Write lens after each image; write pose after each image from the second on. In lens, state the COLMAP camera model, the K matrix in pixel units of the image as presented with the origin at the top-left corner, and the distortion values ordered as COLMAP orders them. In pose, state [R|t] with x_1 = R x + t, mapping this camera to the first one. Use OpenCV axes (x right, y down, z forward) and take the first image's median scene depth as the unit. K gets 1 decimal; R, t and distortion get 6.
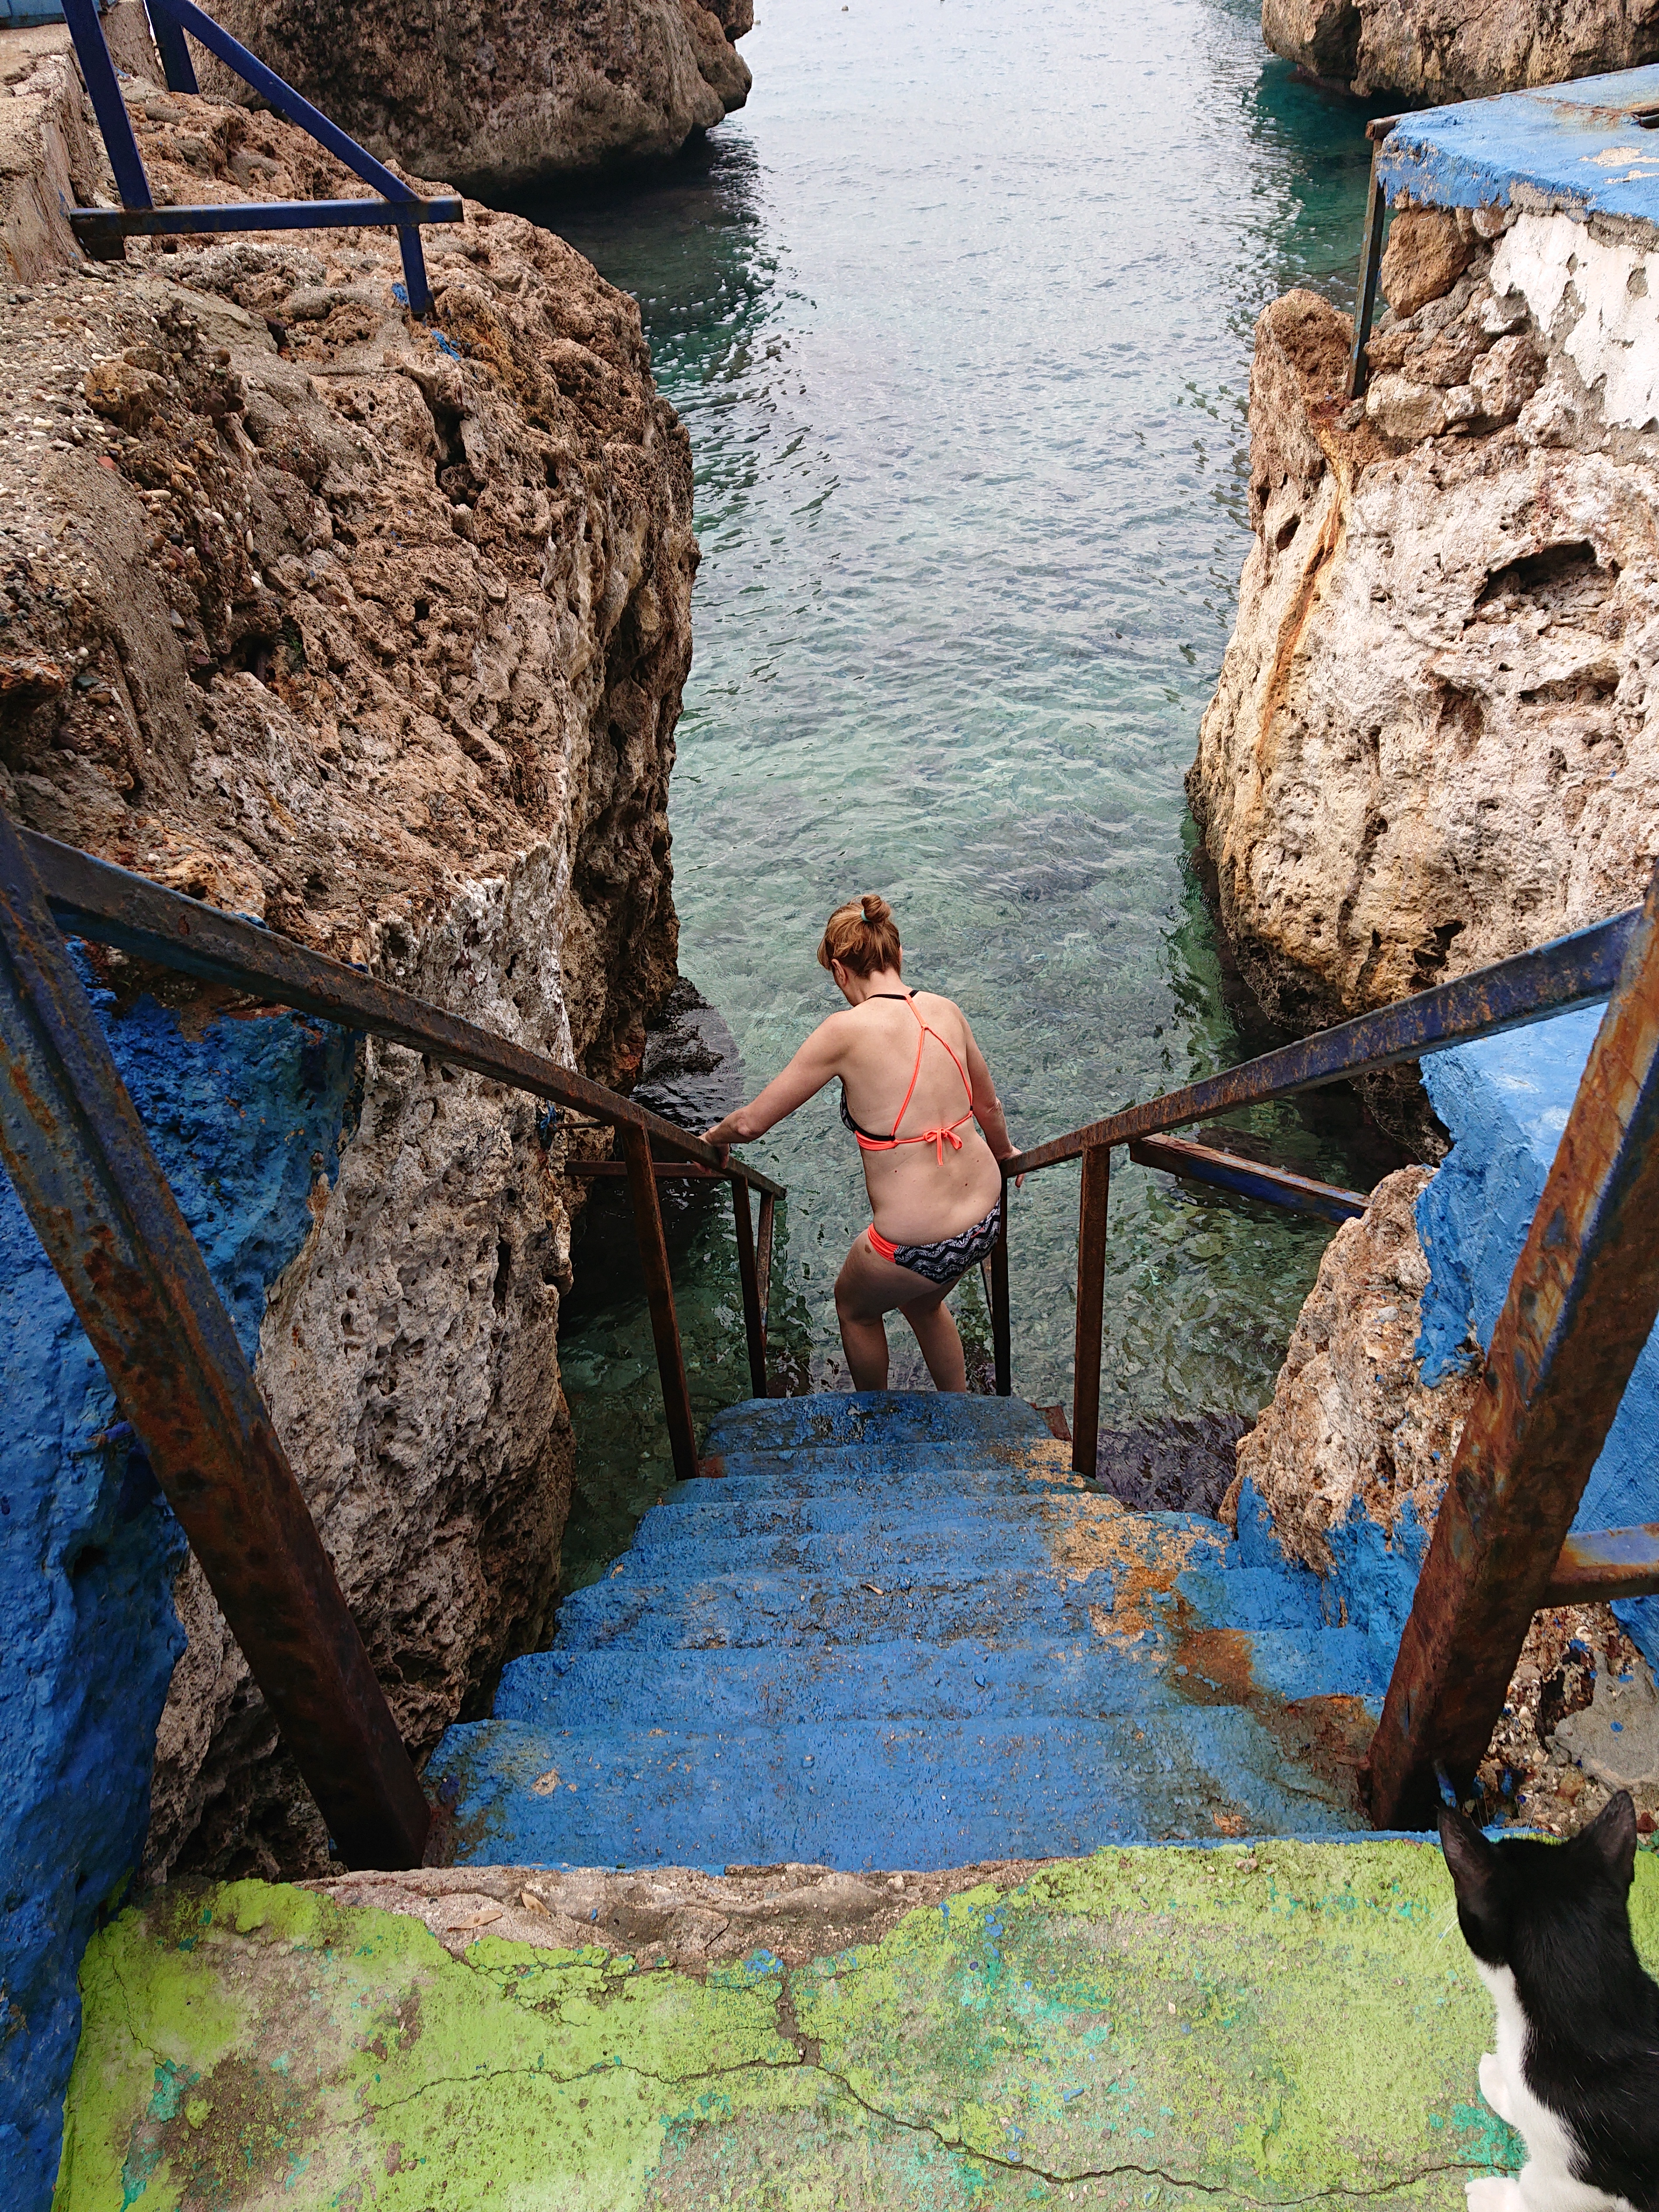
lens RADIAL K [[1559.1, 0, 833.3], [0, 1559.1, 1098.5], [0, 0, 1]] dist [0.193056, -0.295364]
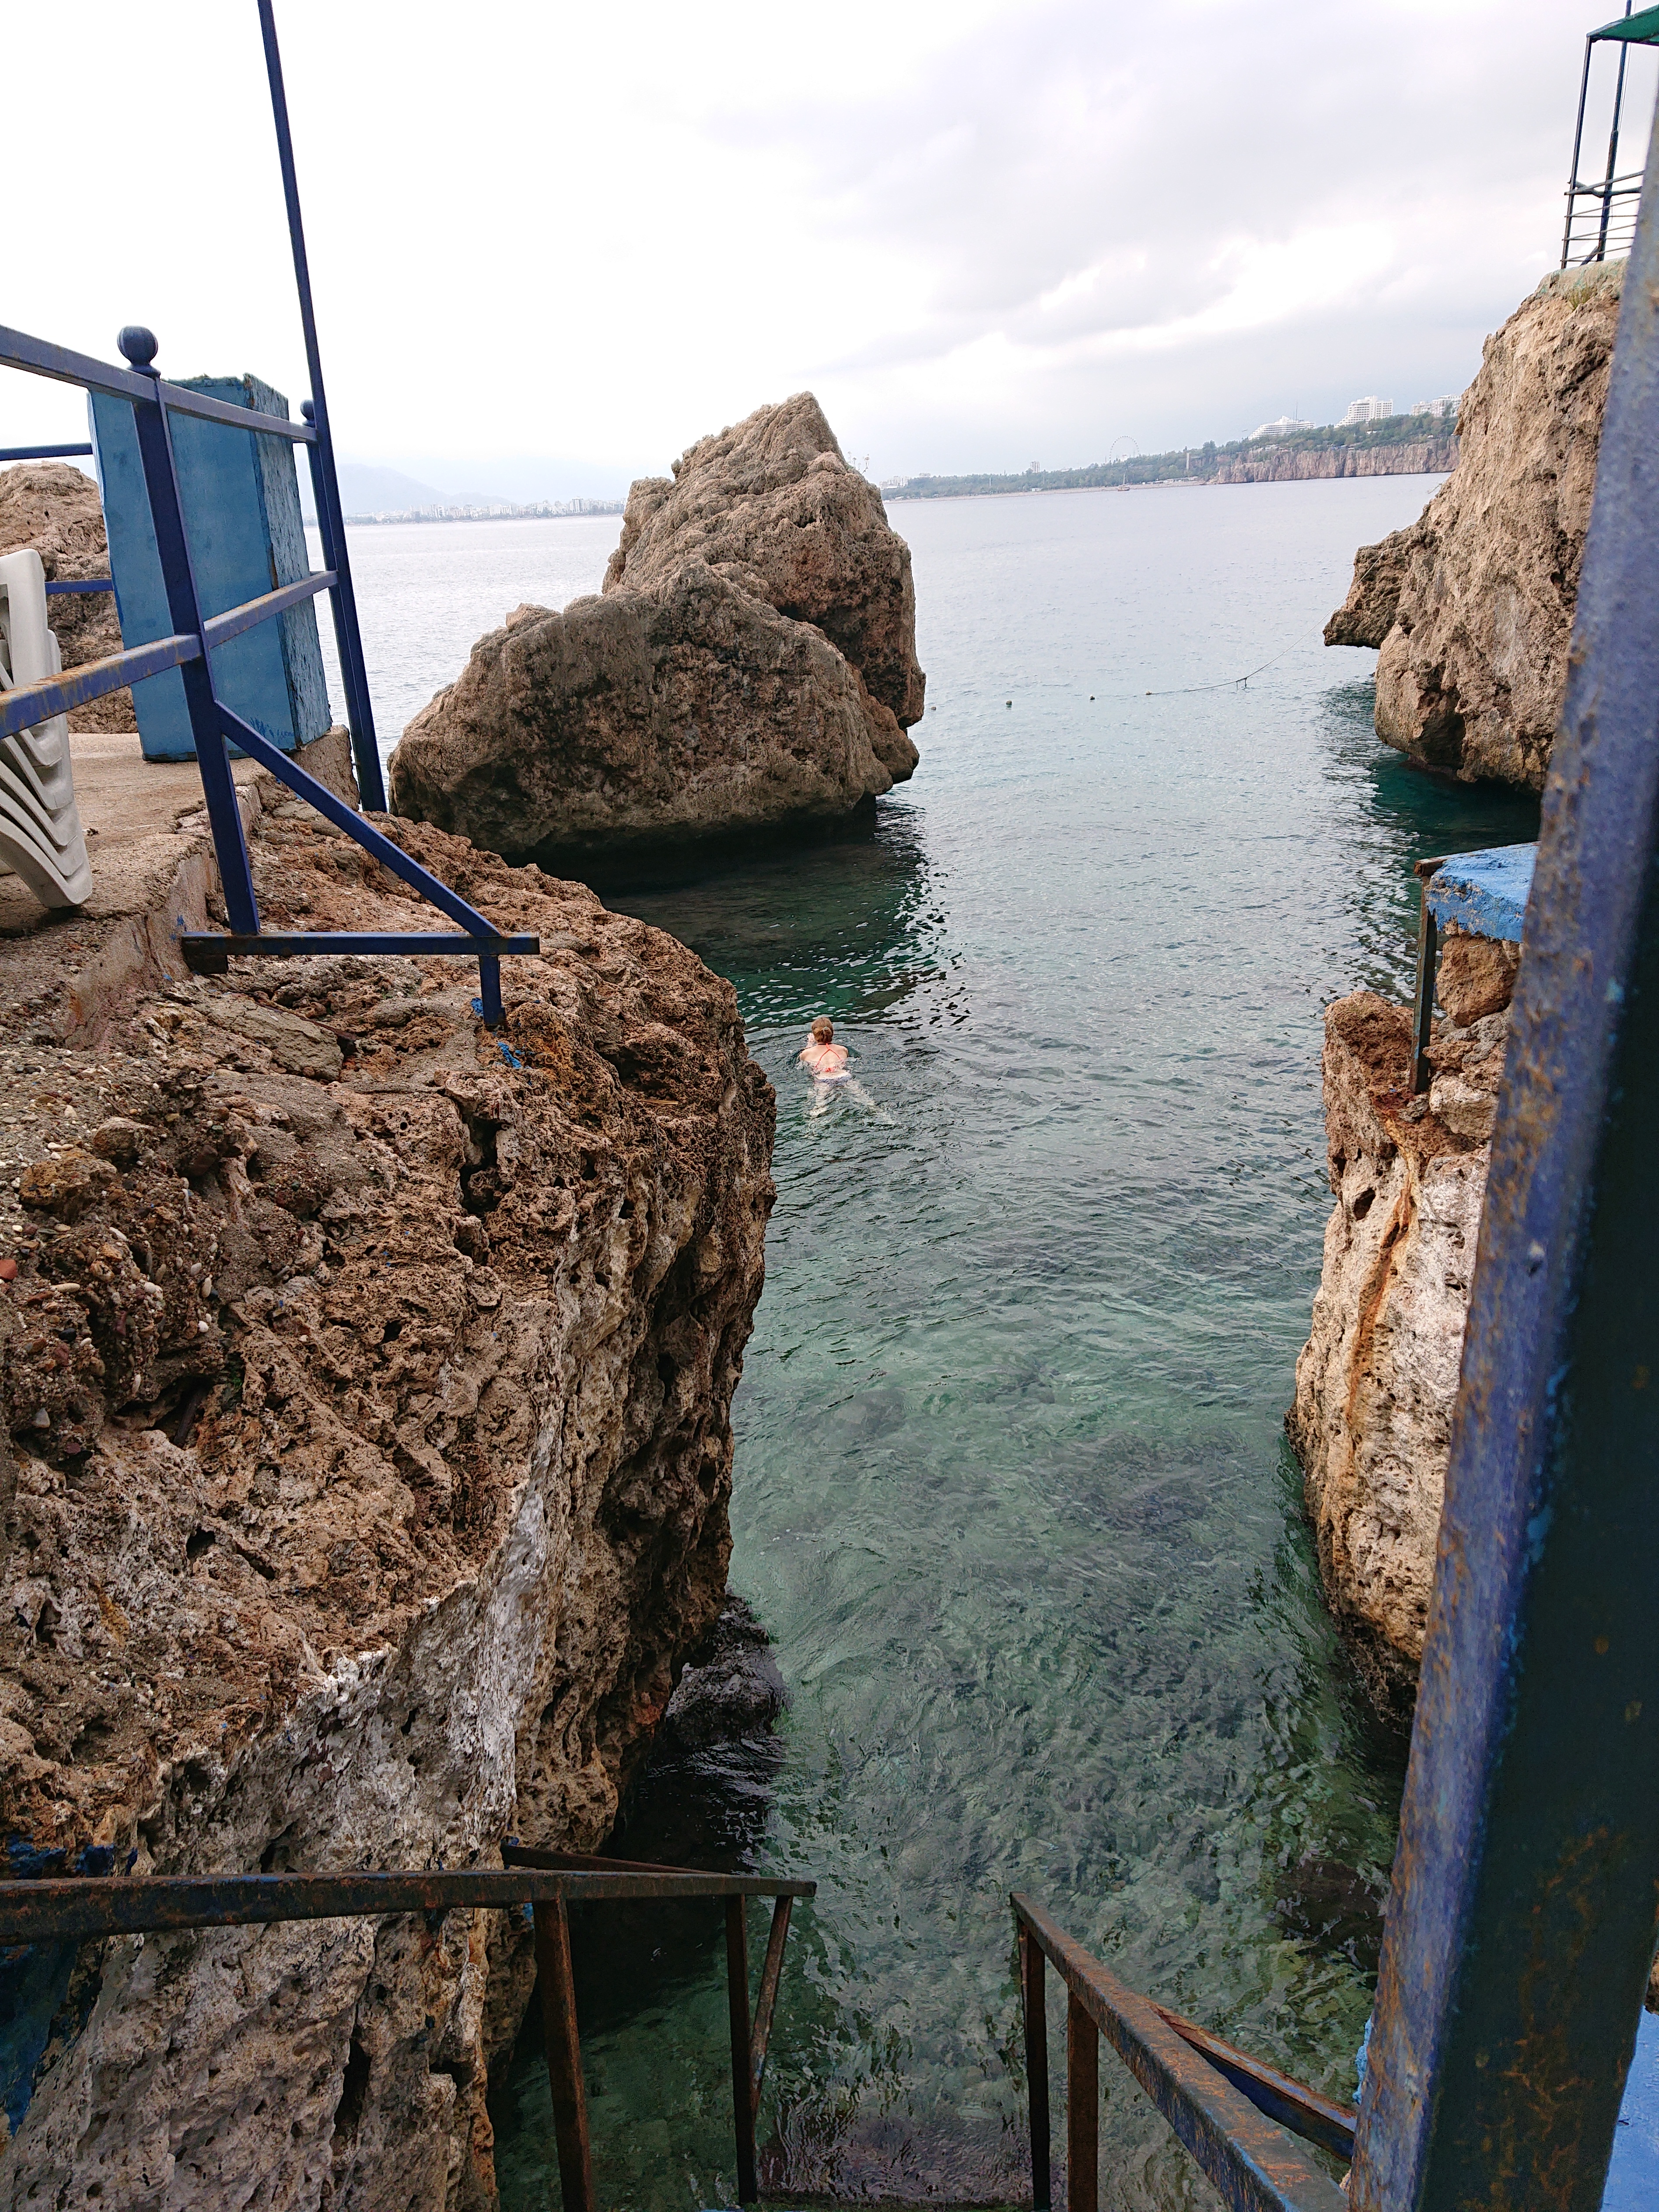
lens RADIAL K [[1559.1, 0, 833.3], [0, 1559.1, 1098.5], [0, 0, 1]] dist [0.193056, -0.295364]
pose [[0.994098, 0.051307, -0.095583, 0.072060], [-0.080616, 0.938970, -0.334421, -0.089143], [0.072591, 0.340153, 0.937564, 0.021771]]
